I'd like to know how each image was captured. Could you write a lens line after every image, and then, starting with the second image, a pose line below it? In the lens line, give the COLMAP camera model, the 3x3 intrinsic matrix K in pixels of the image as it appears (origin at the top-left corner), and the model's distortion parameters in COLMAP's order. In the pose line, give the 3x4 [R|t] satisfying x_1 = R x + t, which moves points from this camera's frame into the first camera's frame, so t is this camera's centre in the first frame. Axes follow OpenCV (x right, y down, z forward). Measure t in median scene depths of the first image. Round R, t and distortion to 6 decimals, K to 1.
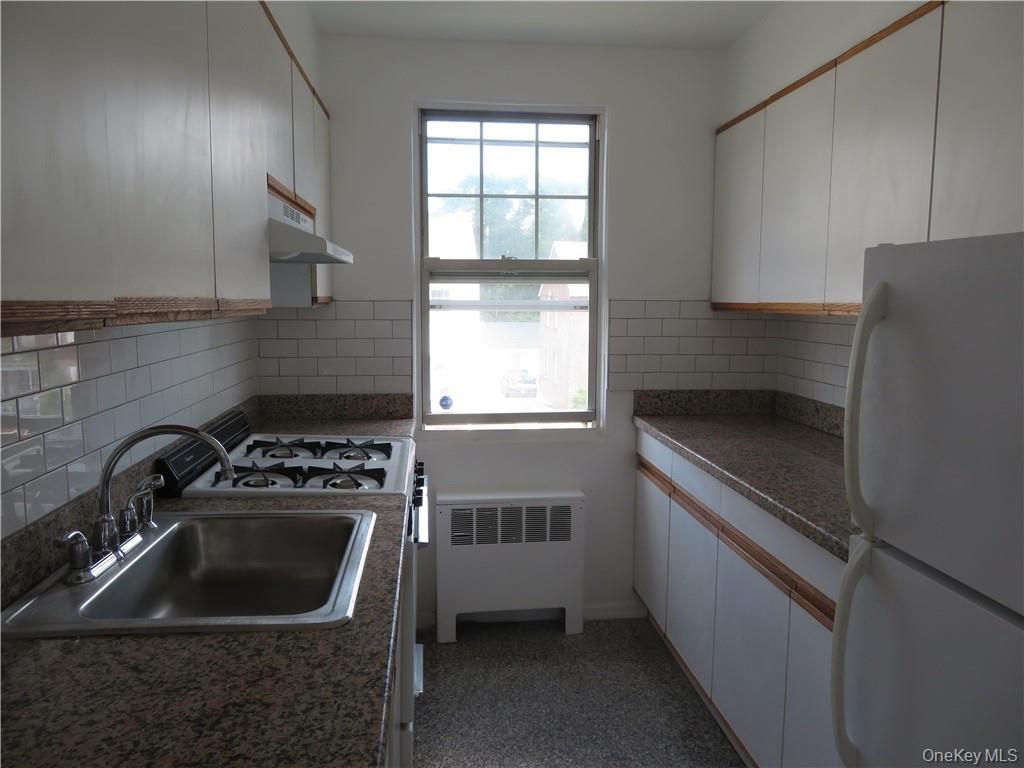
lens RADIAL K [[727.9, 0, 512.0], [0, 727.9, 384.0], [0, 0, 1]] dist [-0.011426, 0.002485]
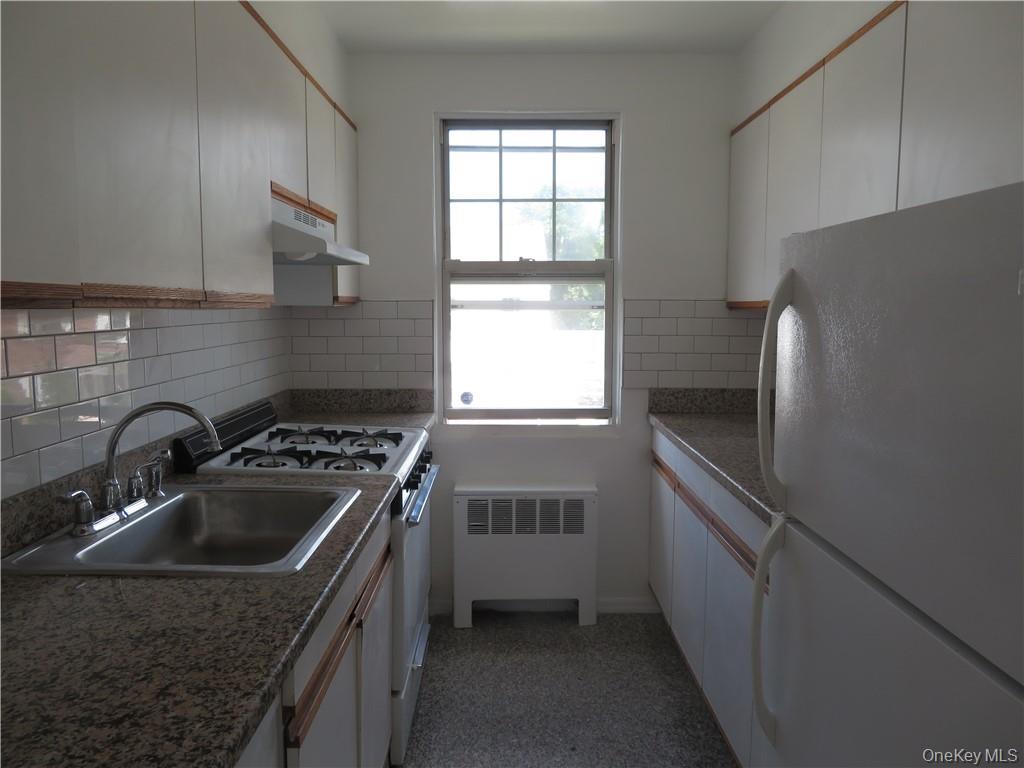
lens RADIAL K [[727.9, 0, 512.0], [0, 727.9, 384.0], [0, 0, 1]] dist [-0.011426, 0.002485]
pose [[0.994588, 0.008803, -0.103520, 0.093935], [-0.009961, 0.999893, -0.010674, 0.017803], [0.103415, 0.011647, 0.994570, -0.038257]]
